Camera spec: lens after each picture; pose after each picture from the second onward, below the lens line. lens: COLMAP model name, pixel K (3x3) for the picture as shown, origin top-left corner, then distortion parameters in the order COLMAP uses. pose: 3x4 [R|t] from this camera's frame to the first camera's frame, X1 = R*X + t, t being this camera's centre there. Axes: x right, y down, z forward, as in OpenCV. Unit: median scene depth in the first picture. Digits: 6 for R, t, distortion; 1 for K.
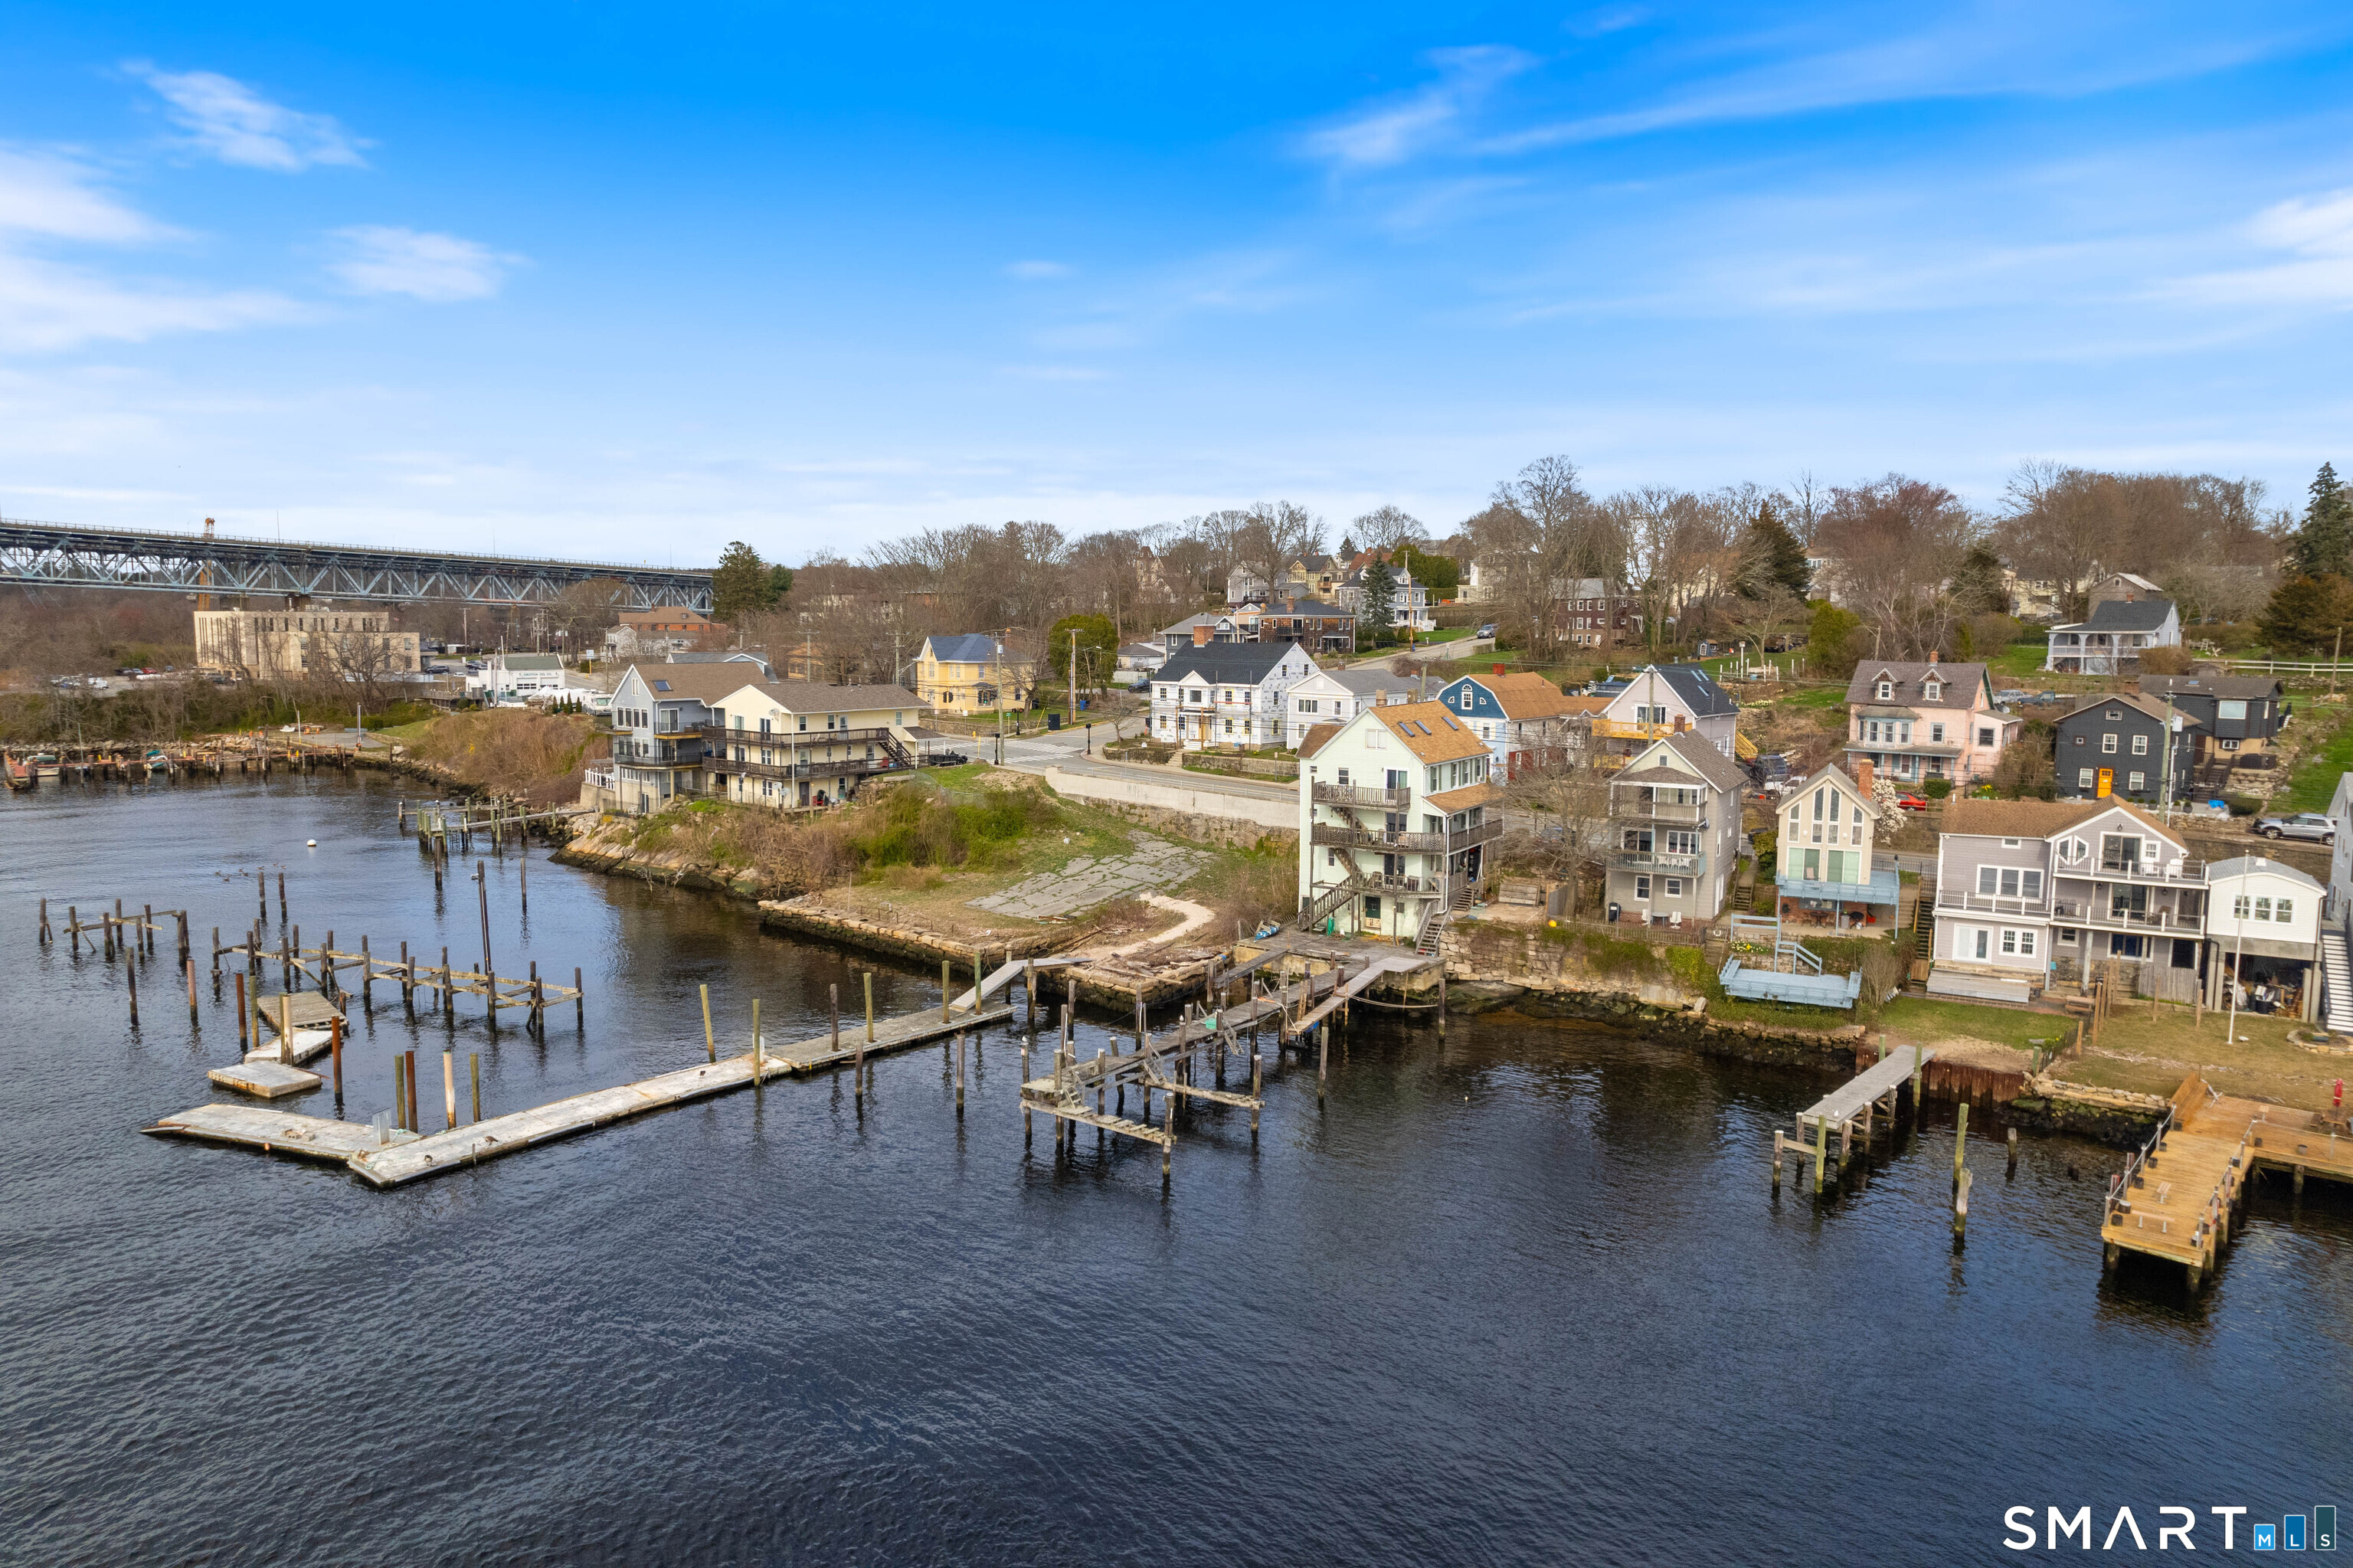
lens RADIAL K [[1504.8, 0, 1176.5], [0, 1504.8, 784.0], [0, 0, 1]] dist [-0.076533, 0.069360]
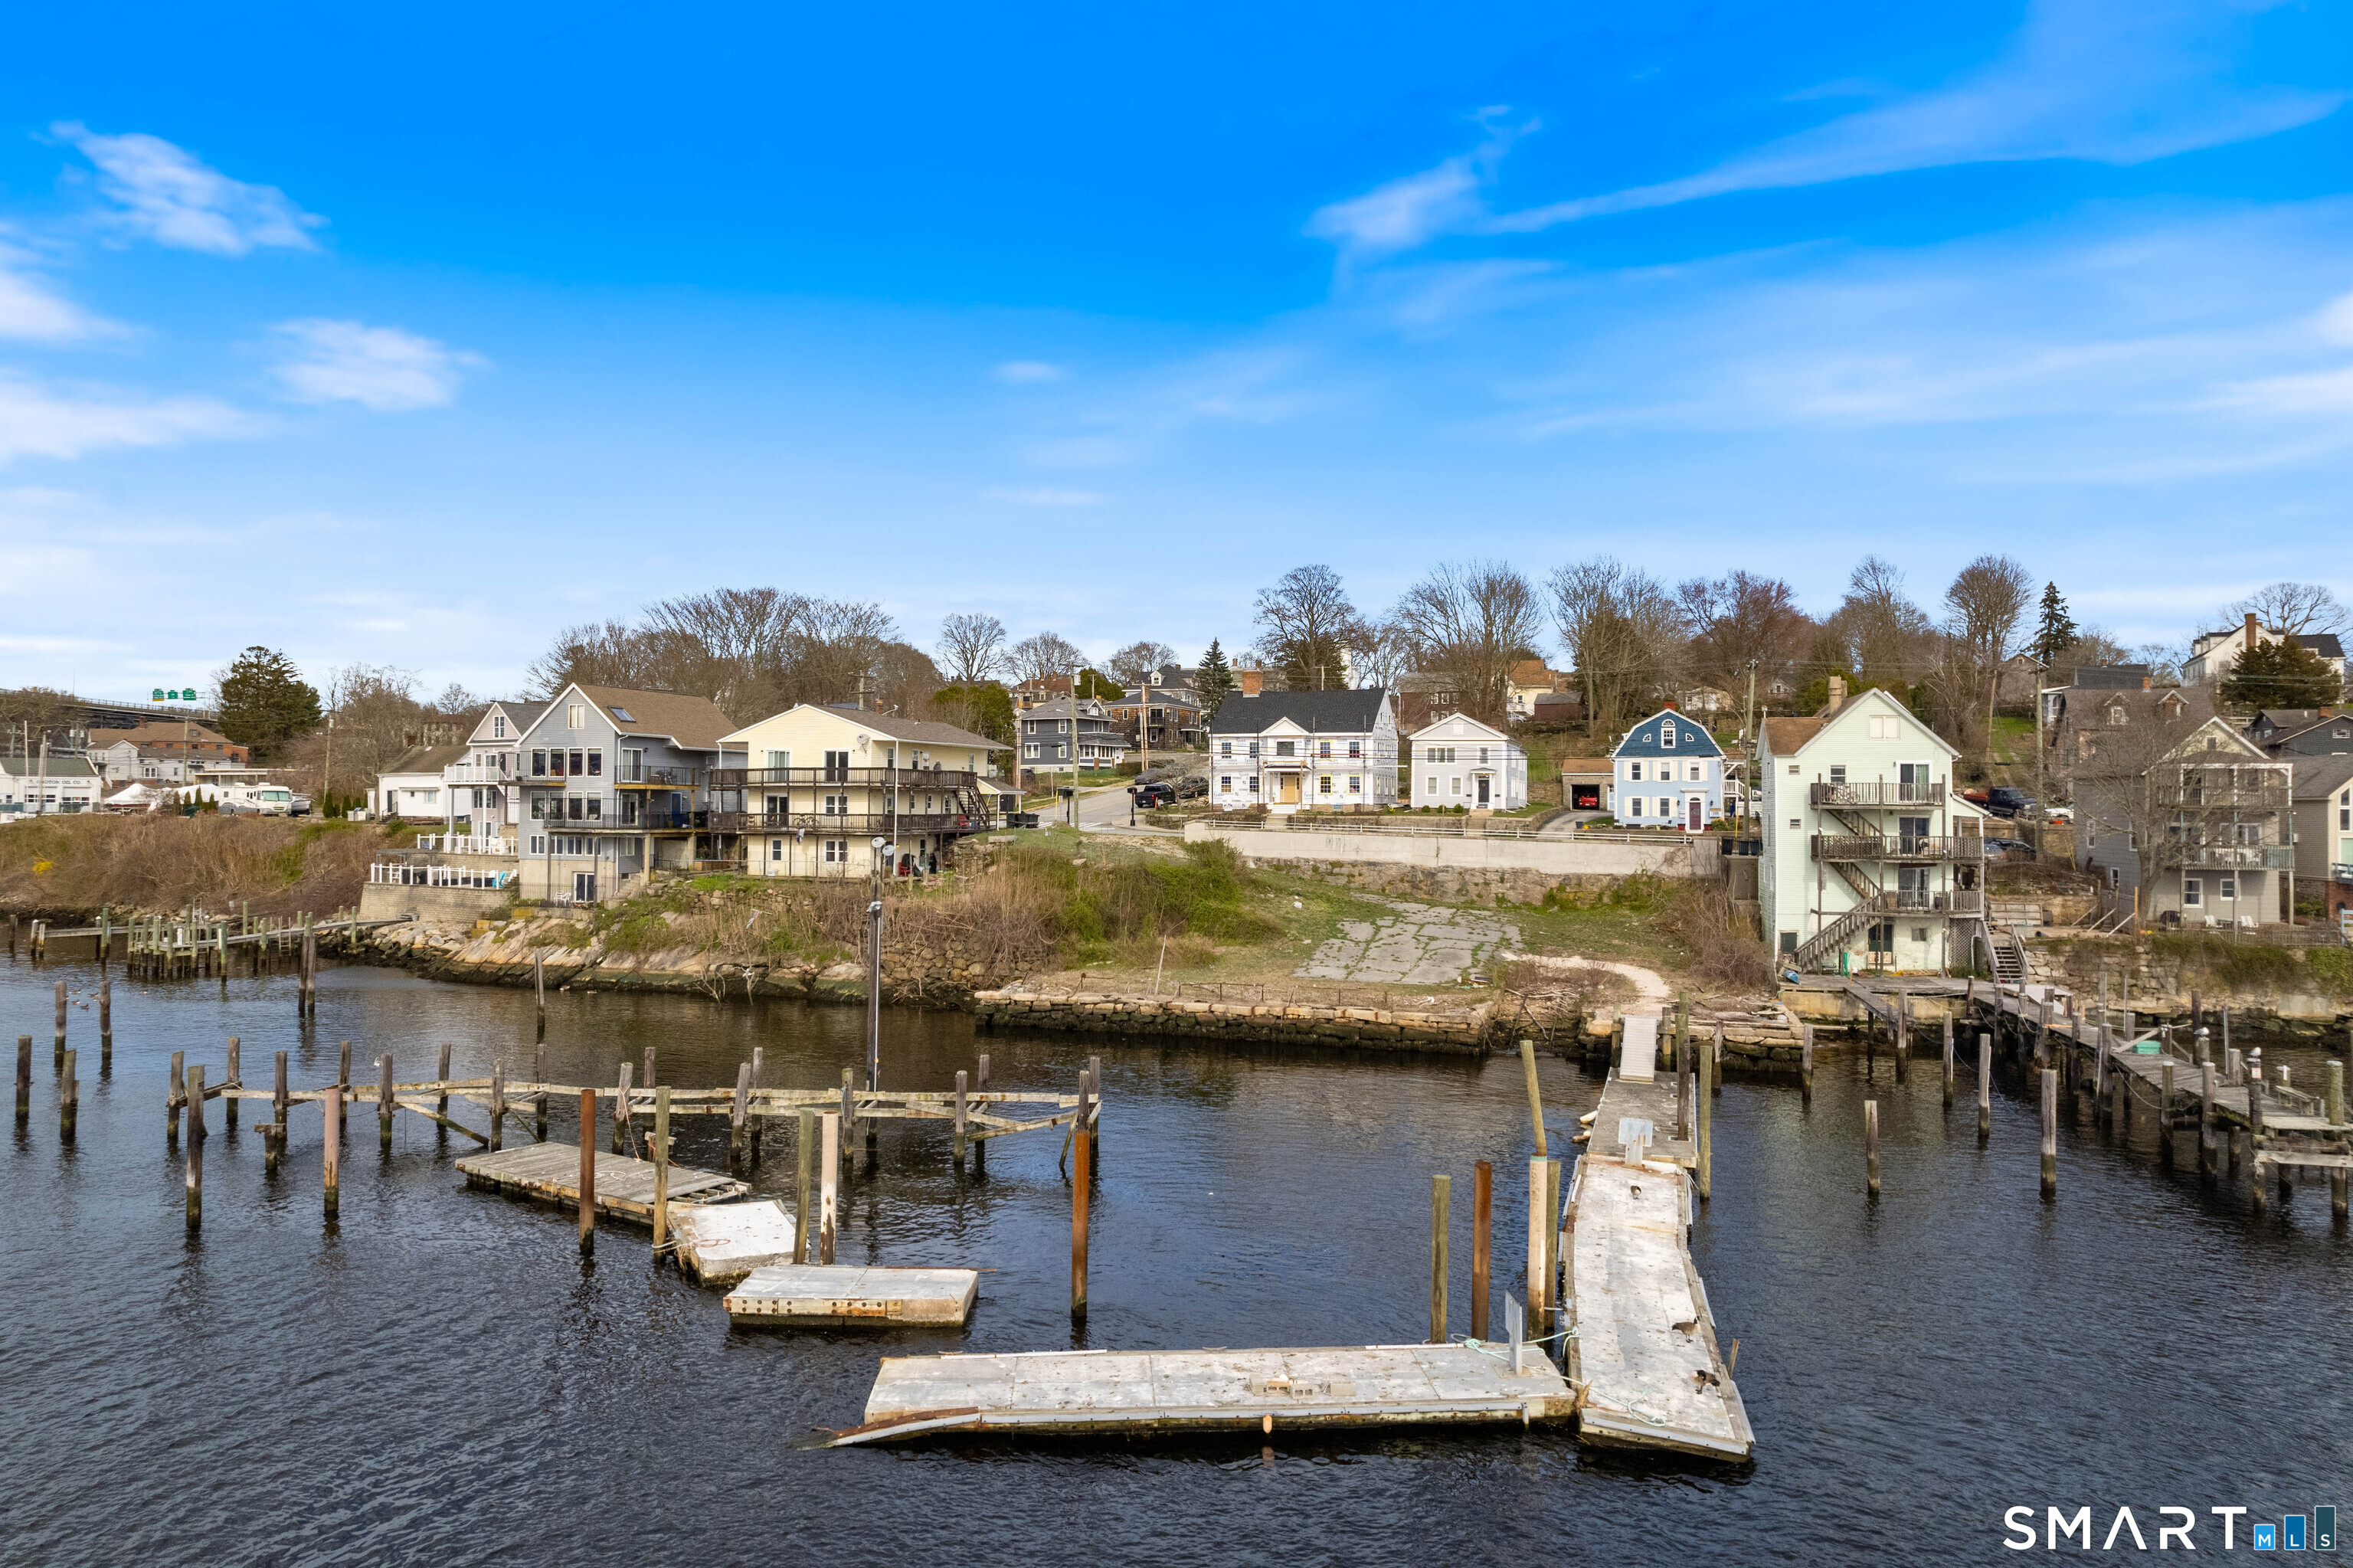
lens RADIAL K [[1504.8, 0, 1176.5], [0, 1504.8, 784.0], [0, 0, 1]] dist [-0.076533, 0.069360]
pose [[0.929955, 0.005219, 0.367636, -0.397771], [0.038631, 0.992978, -0.111815, 0.057980], [-0.365638, 0.118185, 0.923223, 0.305575]]
